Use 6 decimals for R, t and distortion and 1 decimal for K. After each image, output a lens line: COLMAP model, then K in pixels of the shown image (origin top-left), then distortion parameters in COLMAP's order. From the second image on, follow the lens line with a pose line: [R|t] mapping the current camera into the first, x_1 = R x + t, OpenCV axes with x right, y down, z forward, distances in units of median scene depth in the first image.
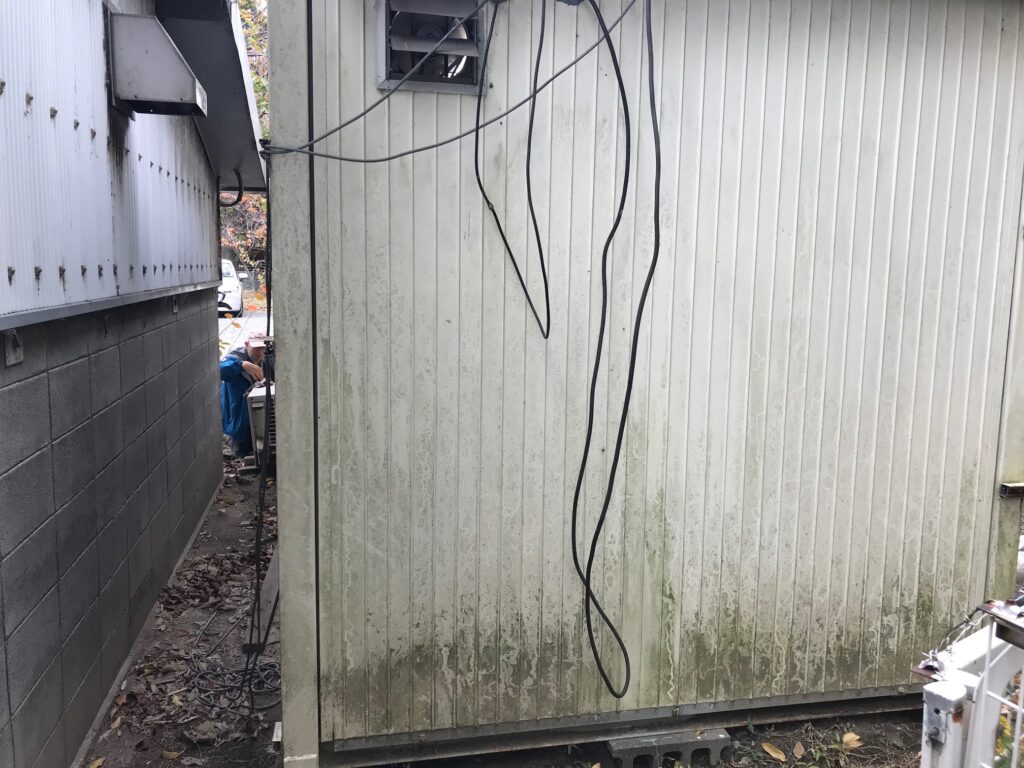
lens RADIAL K [[856.4, 0, 510.3], [0, 856.4, 384.7], [0, 0, 1]] dist [0.007352, 0.014792]
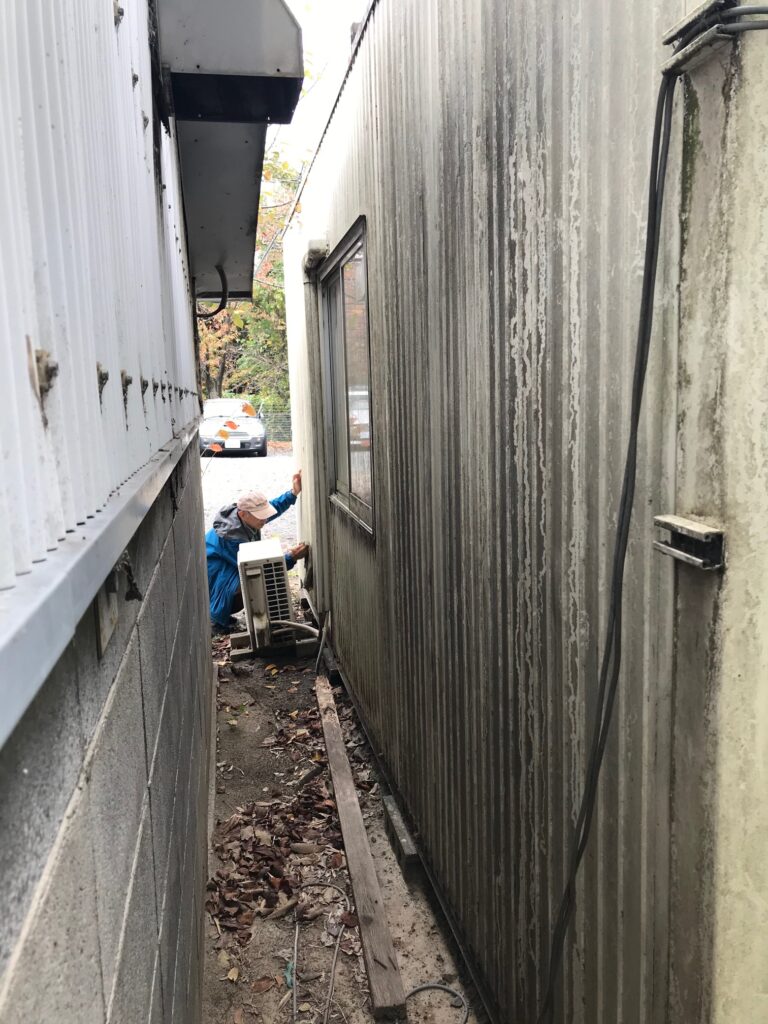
lens RADIAL K [[856.4, 0, 386.0], [0, 856.4, 510.9], [0, 0, 1]] dist [0.007352, 0.014792]
pose [[0.998831, -0.044792, -0.018176, -0.226579], [0.044760, 0.998995, -0.002144, -0.035700], [0.018253, 0.001328, 0.999833, 0.323947]]
